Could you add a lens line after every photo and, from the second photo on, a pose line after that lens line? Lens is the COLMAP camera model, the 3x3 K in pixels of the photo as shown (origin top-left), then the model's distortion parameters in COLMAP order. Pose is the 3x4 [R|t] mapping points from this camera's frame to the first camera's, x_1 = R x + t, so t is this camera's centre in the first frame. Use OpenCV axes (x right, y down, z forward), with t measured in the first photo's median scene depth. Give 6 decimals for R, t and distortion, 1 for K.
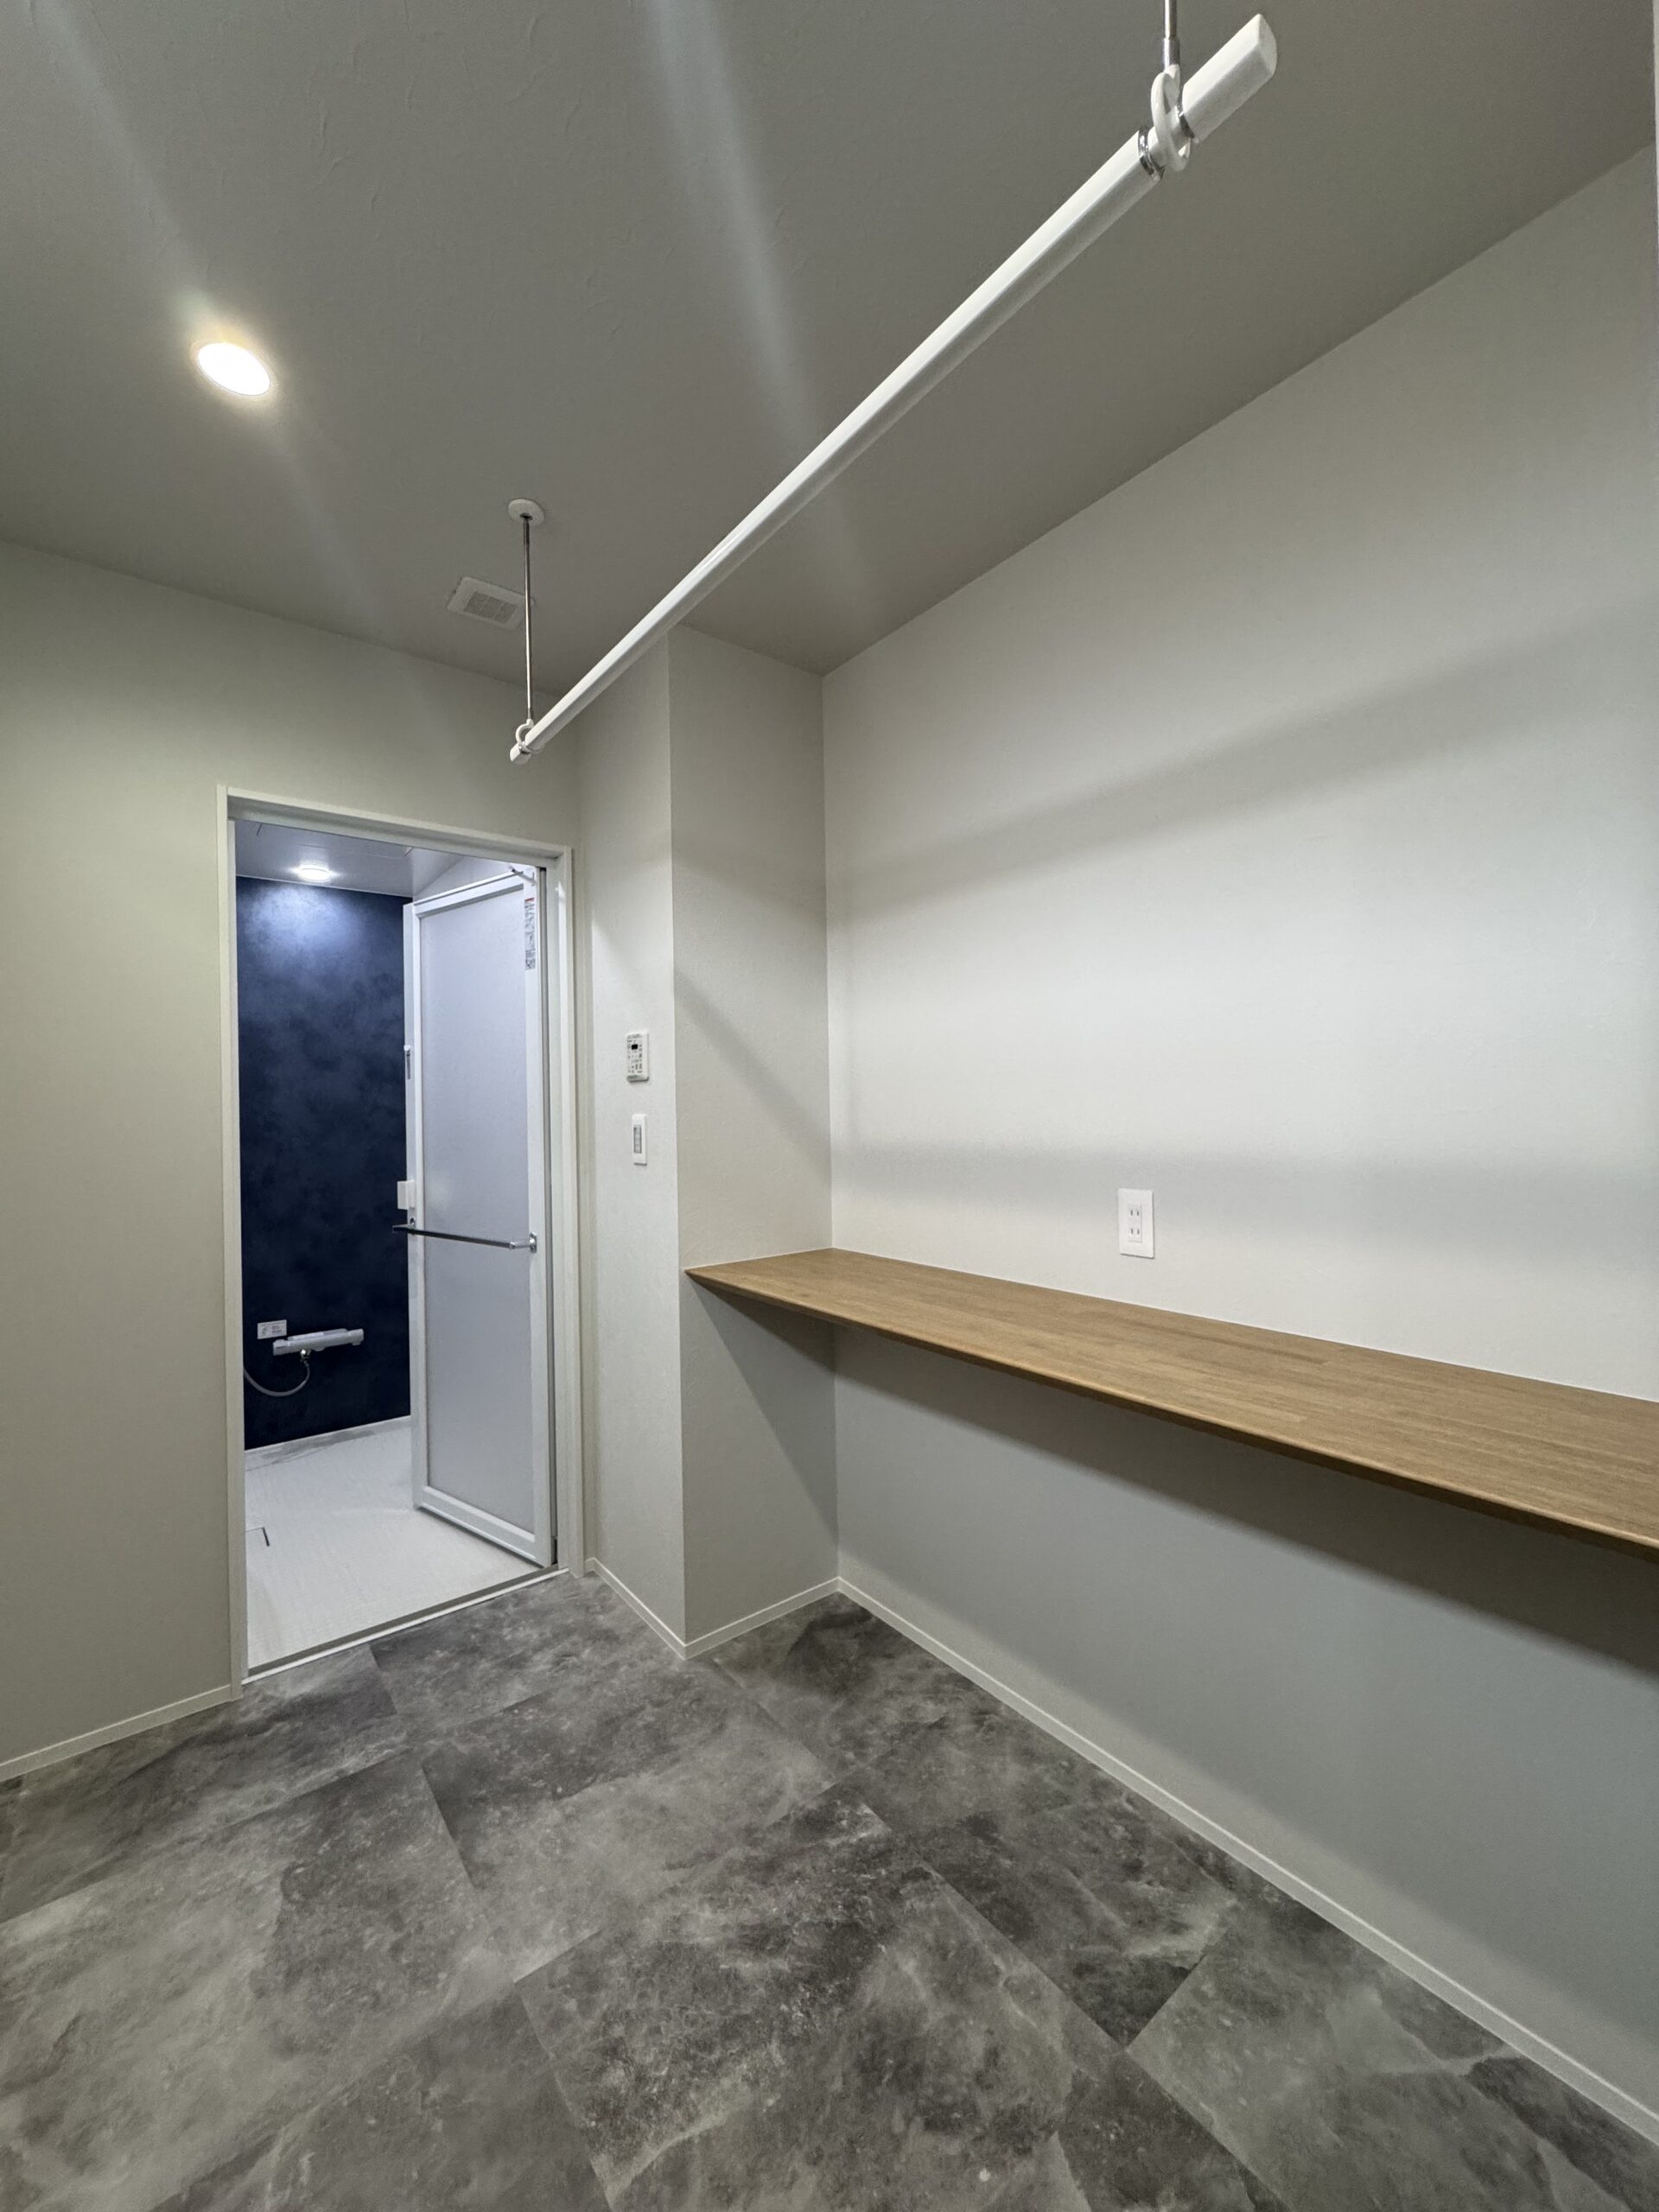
lens RADIAL K [[883.7, 0, 829.8], [0, 883.7, 1103.1], [0, 0, 1]] dist [-0.002470, 0.000712]
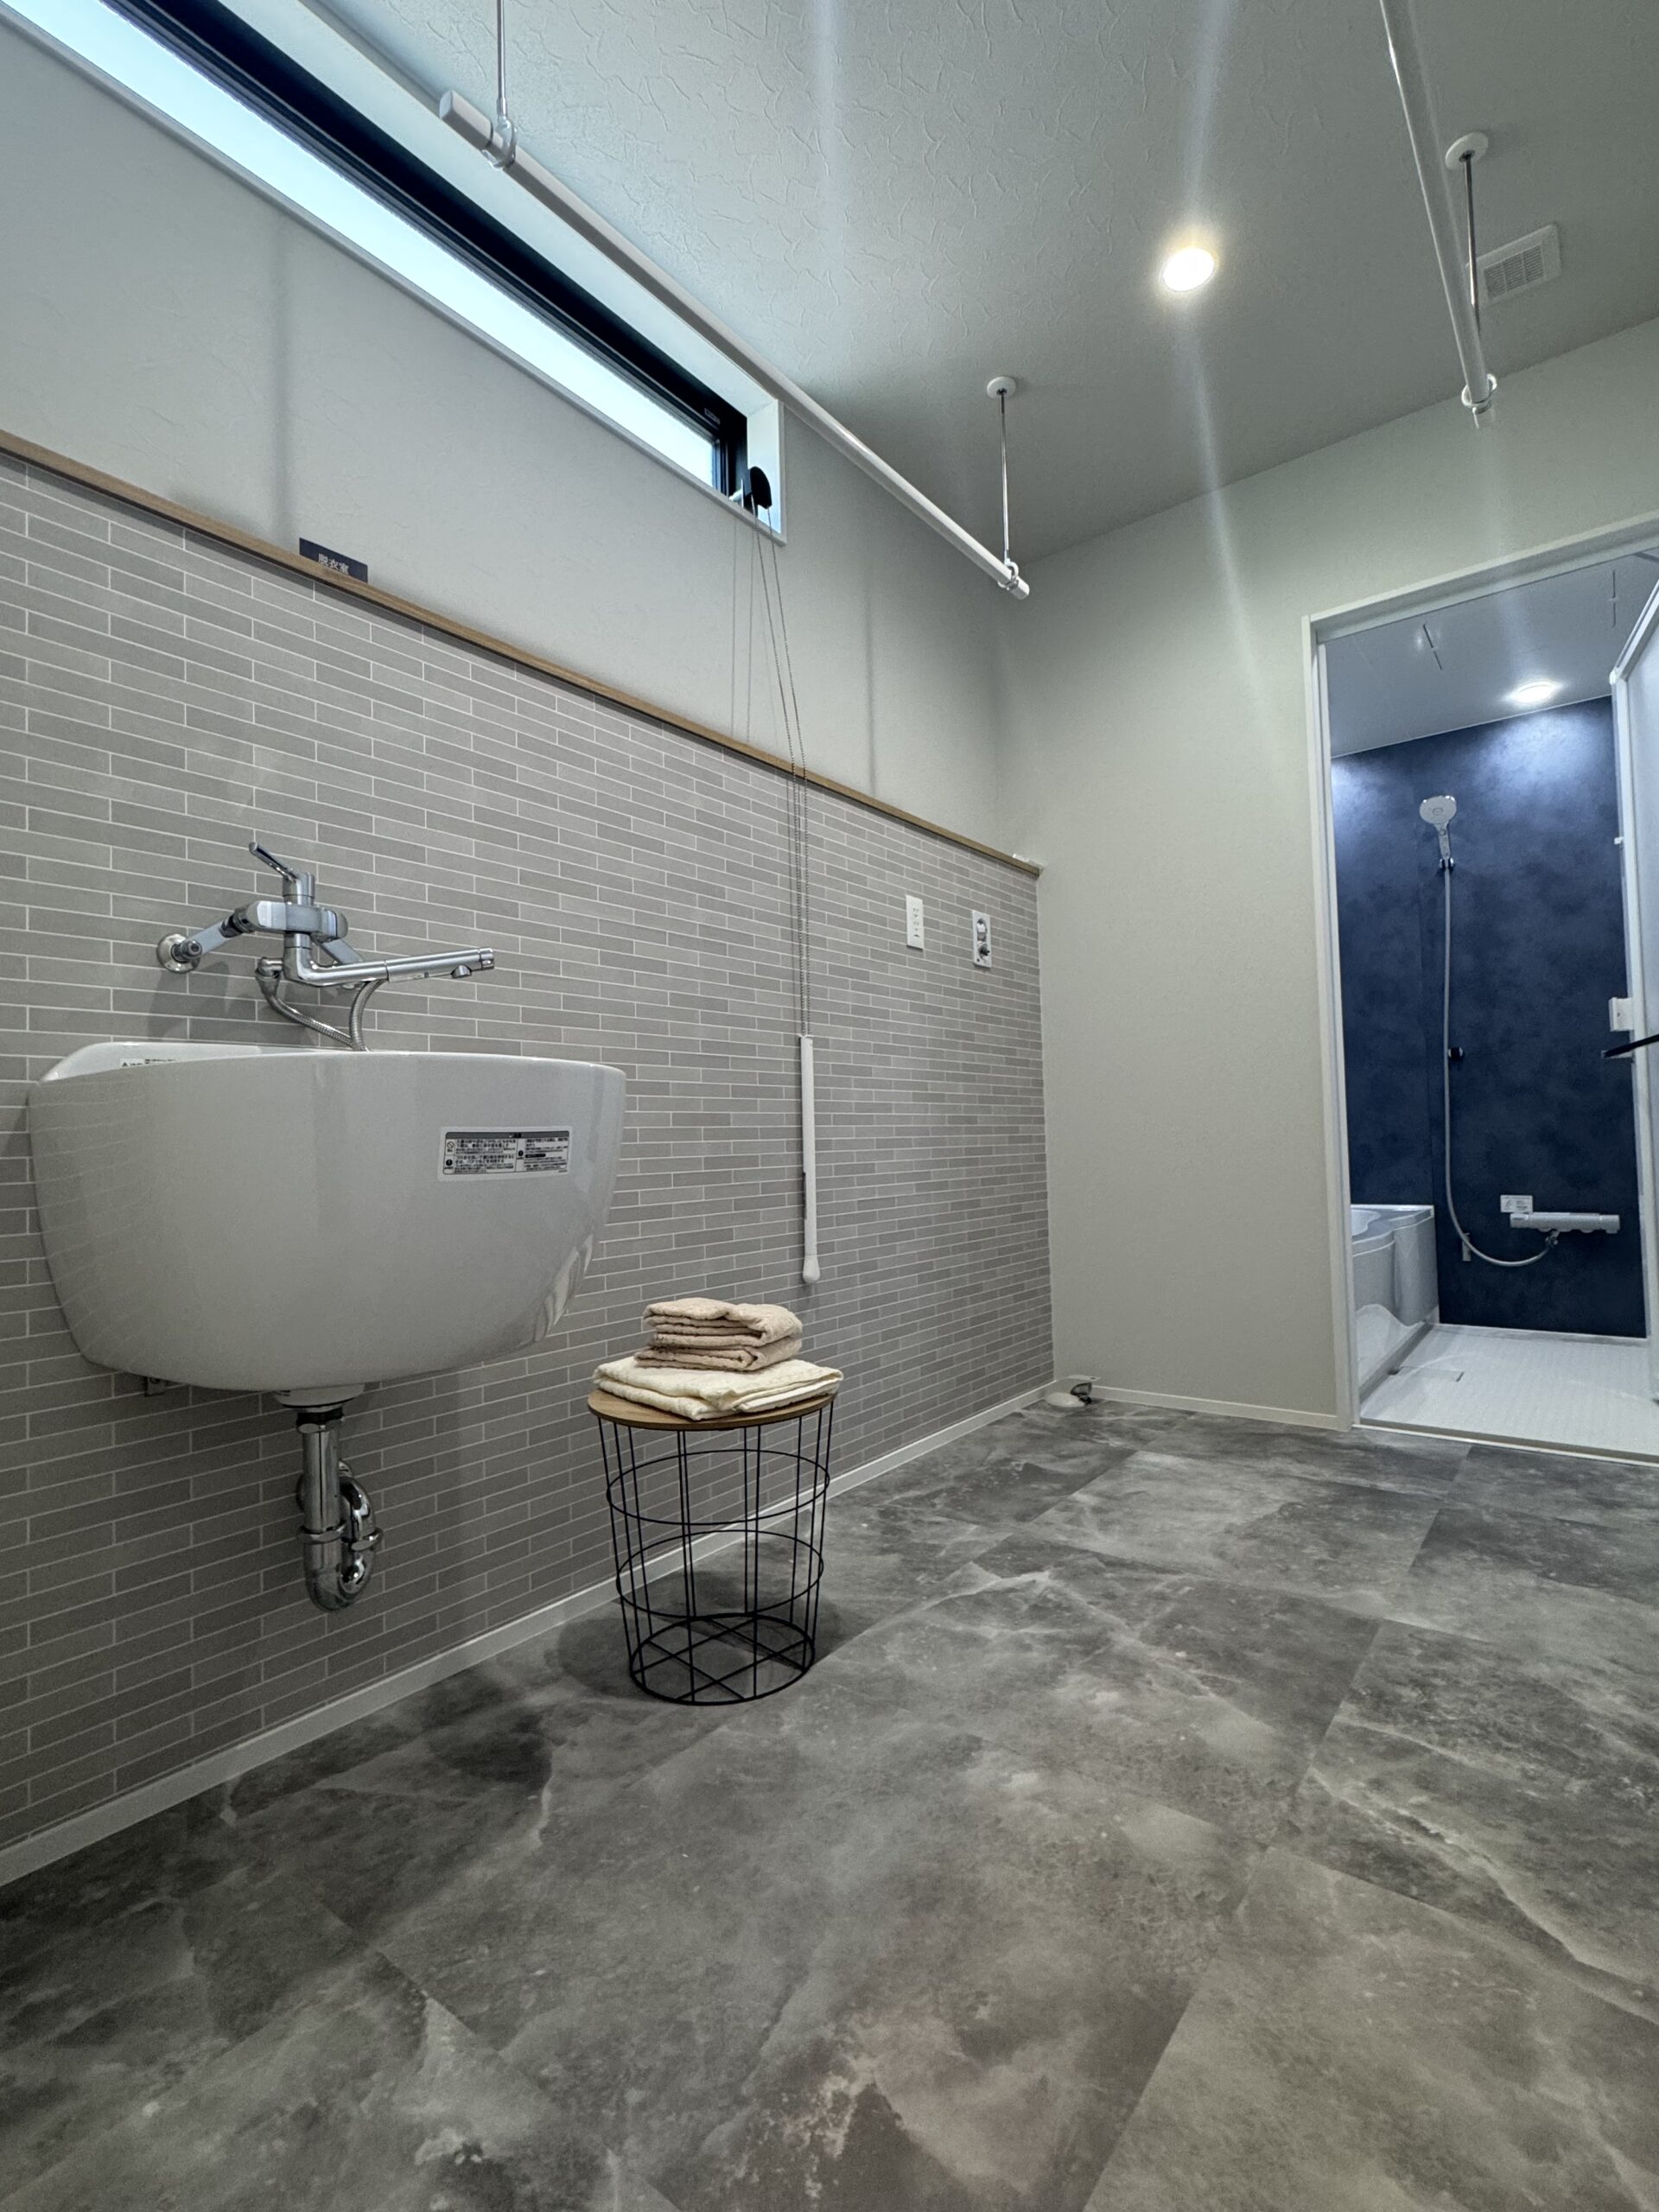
lens RADIAL K [[1043.5, 0, 829.0], [0, 1043.5, 1106.7], [0, 0, 1]] dist [-0.000238, -0.000499]
pose [[0.247374, -0.021741, -0.968676, 0.536889], [0.023306, 0.999592, -0.016483, 0.336353], [0.968640, -0.018498, 0.247780, 0.076221]]
